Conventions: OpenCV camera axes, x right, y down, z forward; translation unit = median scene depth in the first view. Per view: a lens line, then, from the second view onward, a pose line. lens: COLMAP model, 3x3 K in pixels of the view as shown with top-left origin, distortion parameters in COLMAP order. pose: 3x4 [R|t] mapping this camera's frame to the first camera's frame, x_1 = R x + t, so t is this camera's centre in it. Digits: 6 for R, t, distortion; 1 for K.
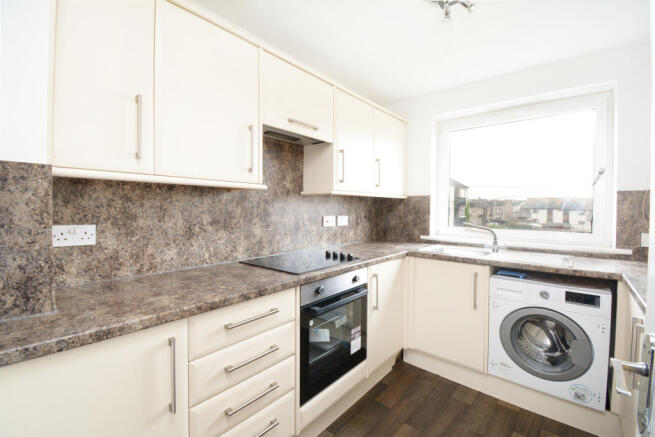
lens RADIAL K [[287.9, 0, 327.8], [0, 287.9, 217.1], [0, 0, 1]] dist [-0.033073, -0.001959]
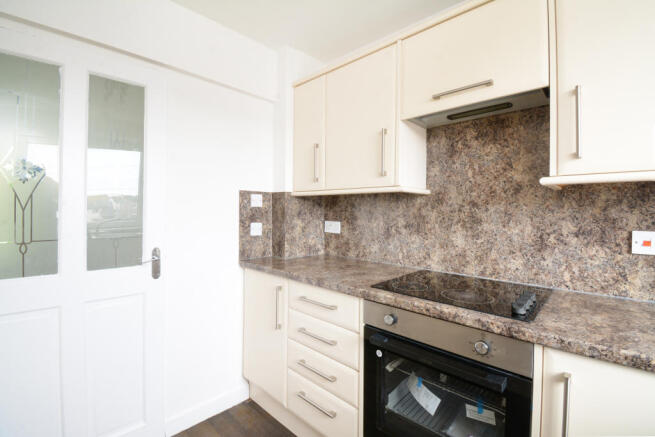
lens RADIAL K [[287.9, 0, 327.0], [0, 287.9, 214.1], [0, 0, 1]] dist [-0.033073, -0.001959]
pose [[-0.084771, 0.005010, -0.996388, 0.601679], [-0.036818, 0.999289, 0.008157, -0.019834], [0.995720, 0.037377, -0.084526, 0.721788]]
